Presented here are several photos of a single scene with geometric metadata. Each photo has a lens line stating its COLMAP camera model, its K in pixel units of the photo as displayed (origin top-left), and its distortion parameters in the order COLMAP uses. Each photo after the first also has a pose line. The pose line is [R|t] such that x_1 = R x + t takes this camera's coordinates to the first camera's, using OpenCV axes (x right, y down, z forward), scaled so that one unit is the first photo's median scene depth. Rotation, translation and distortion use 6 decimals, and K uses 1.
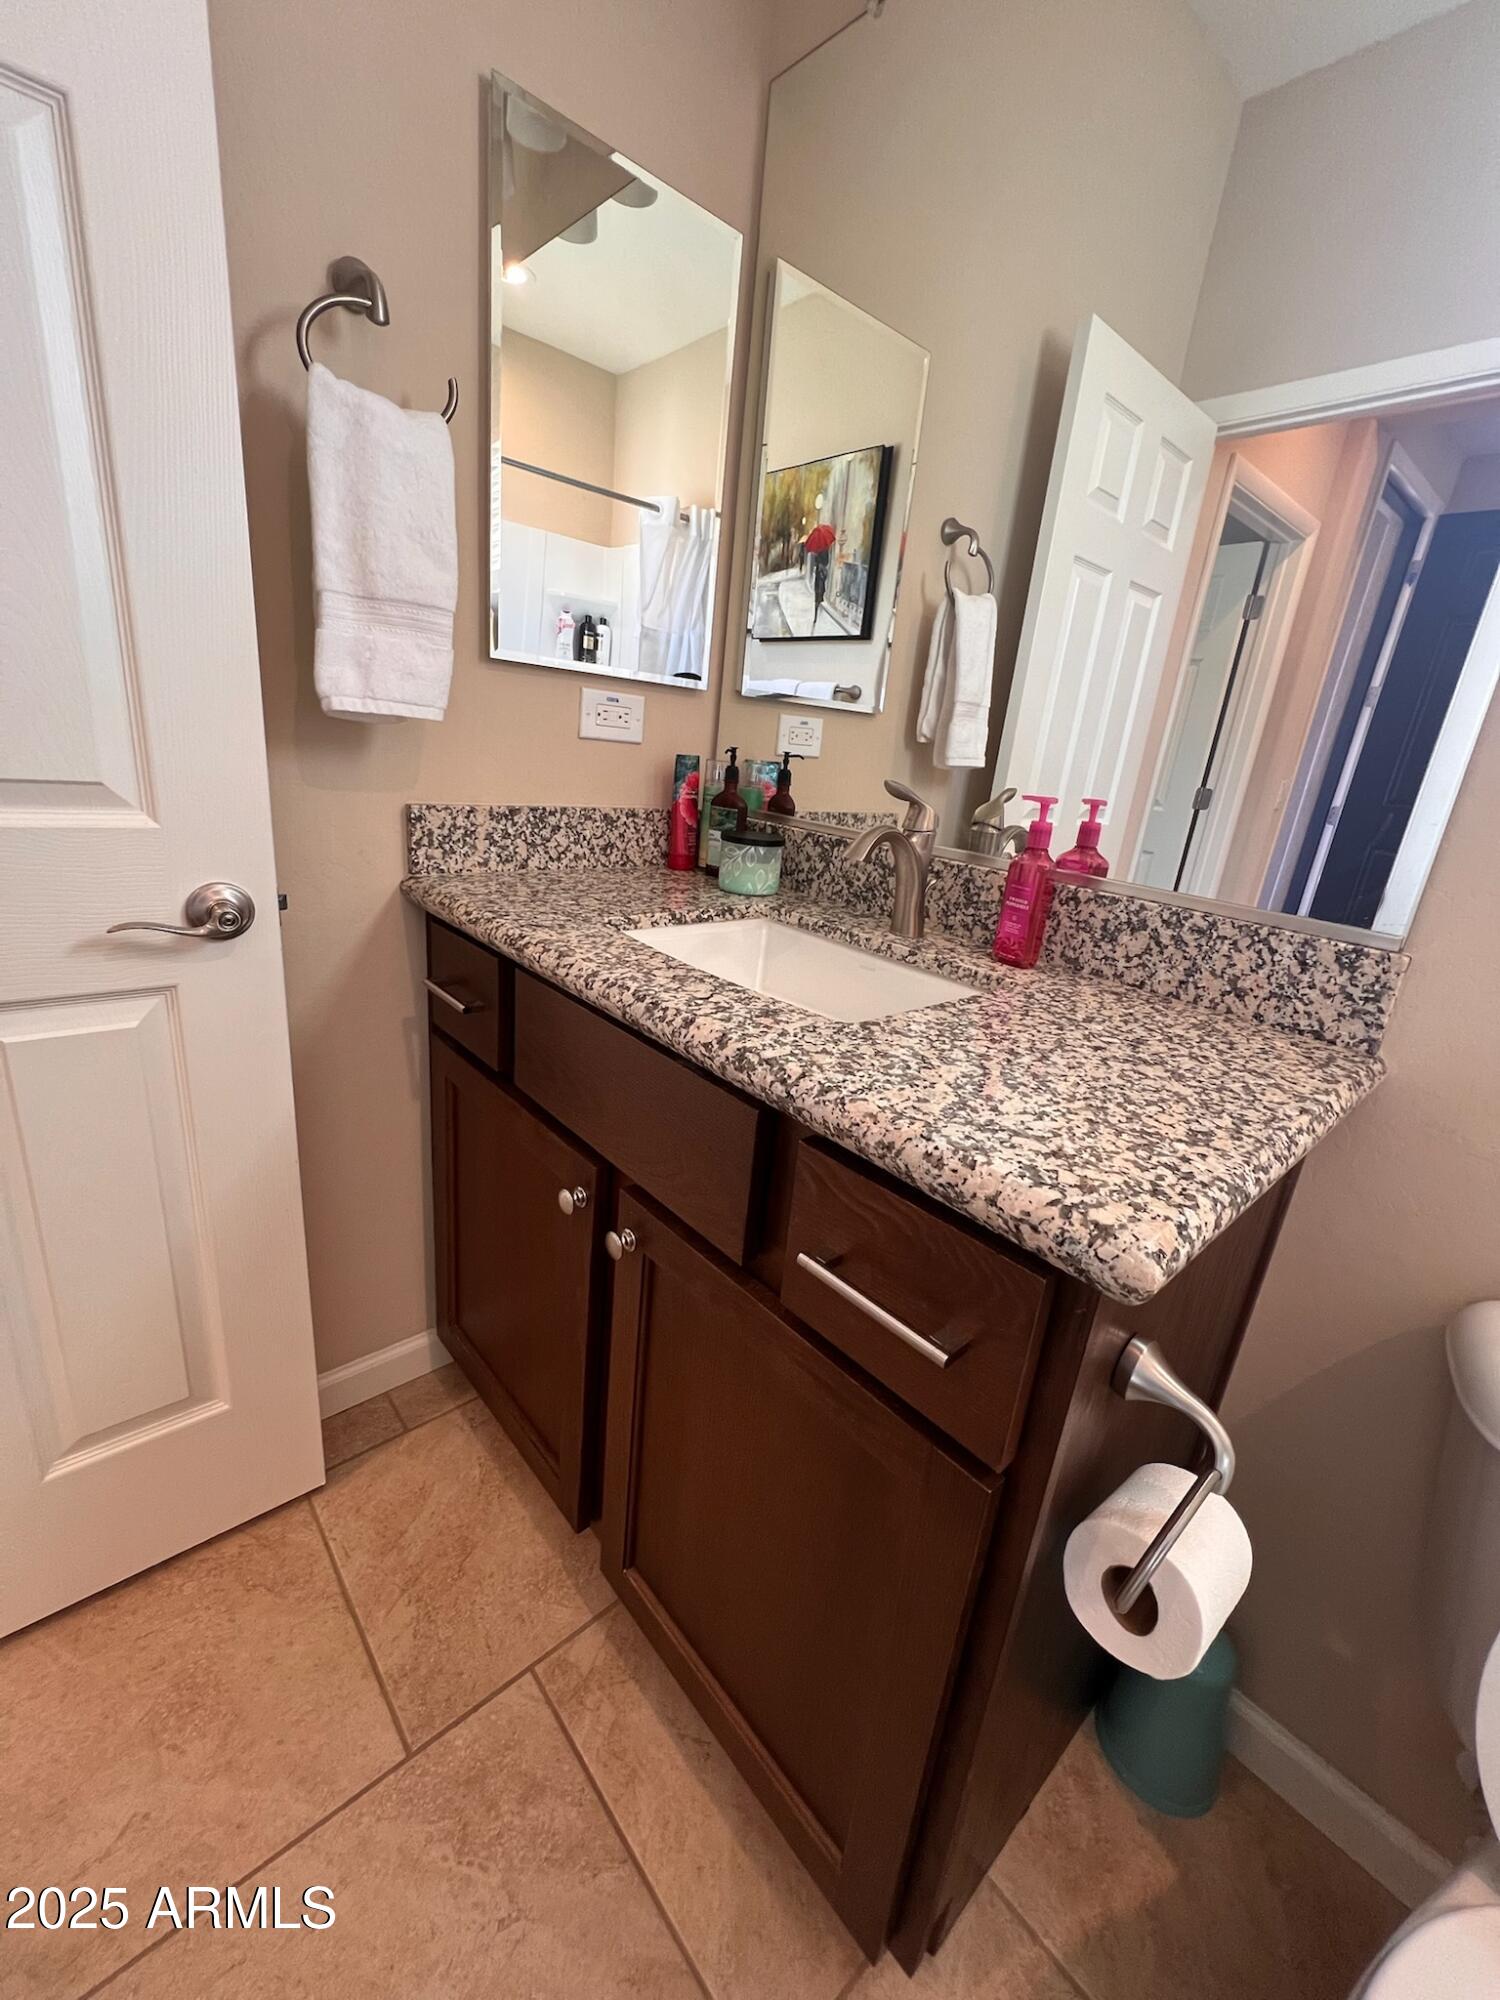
lens RADIAL K [[805.0, 0, 745.3], [0, 805.0, 992.7], [0, 0, 1]] dist [0.001249, 0.000044]
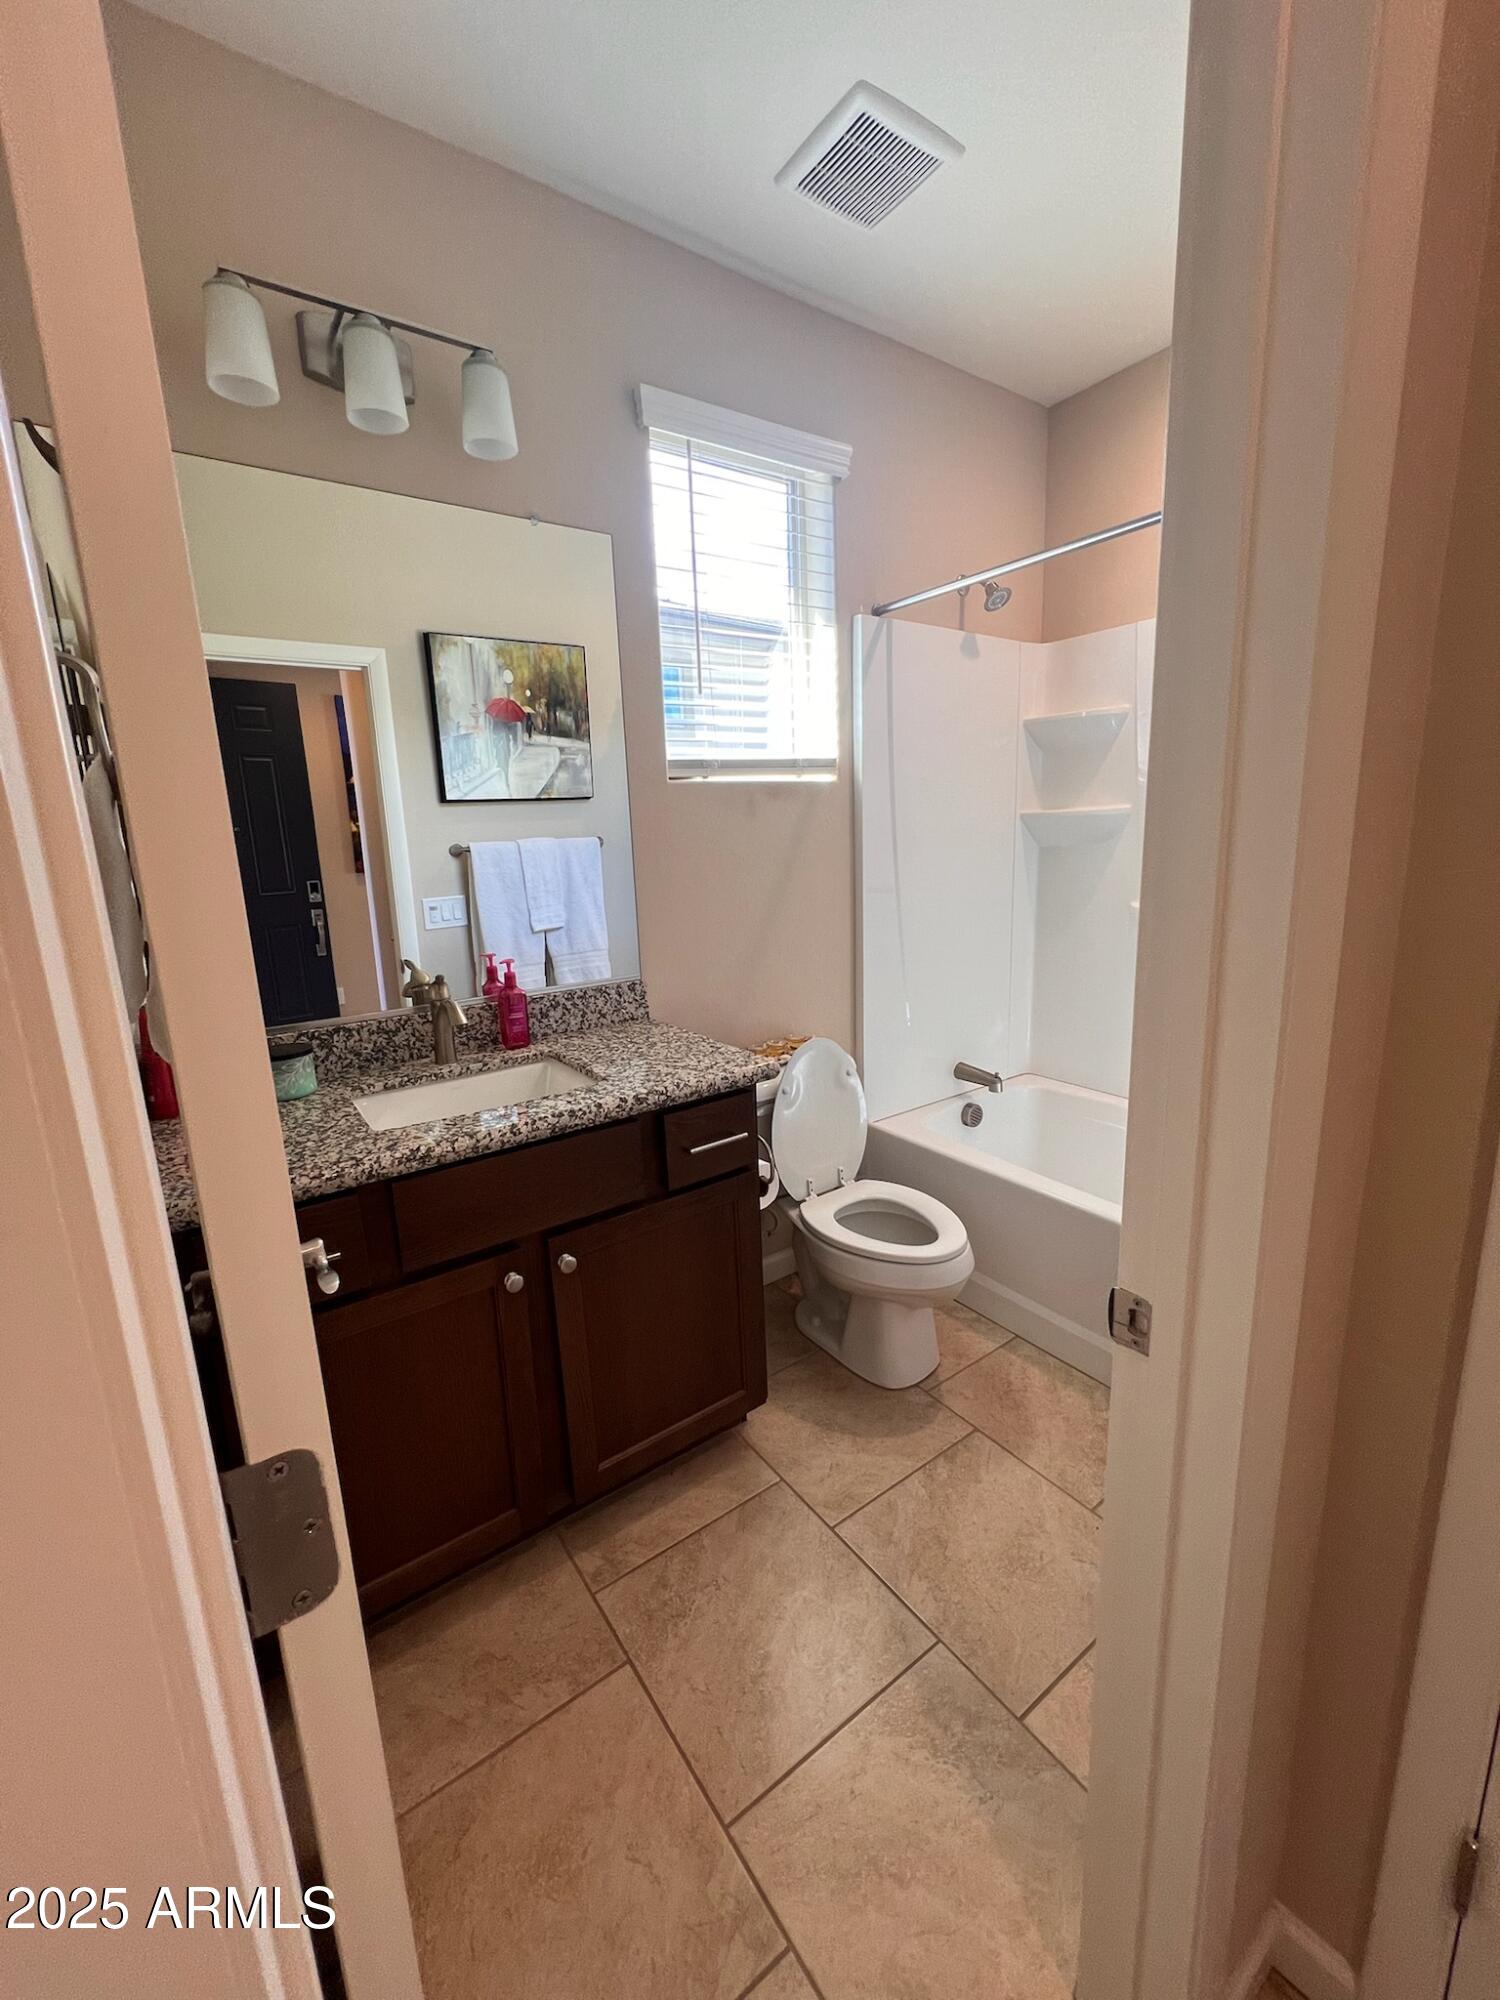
lens RADIAL K [[802.1, 0, 747.6], [0, 802.1, 991.4], [0, 0, 1]] dist [-0.001442, 0.000044]
pose [[0.105507, -0.289297, 0.951407, -1.486833], [0.350761, 0.906079, 0.236616, -0.453452], [-0.930503, 0.308752, 0.197072, 0.131322]]
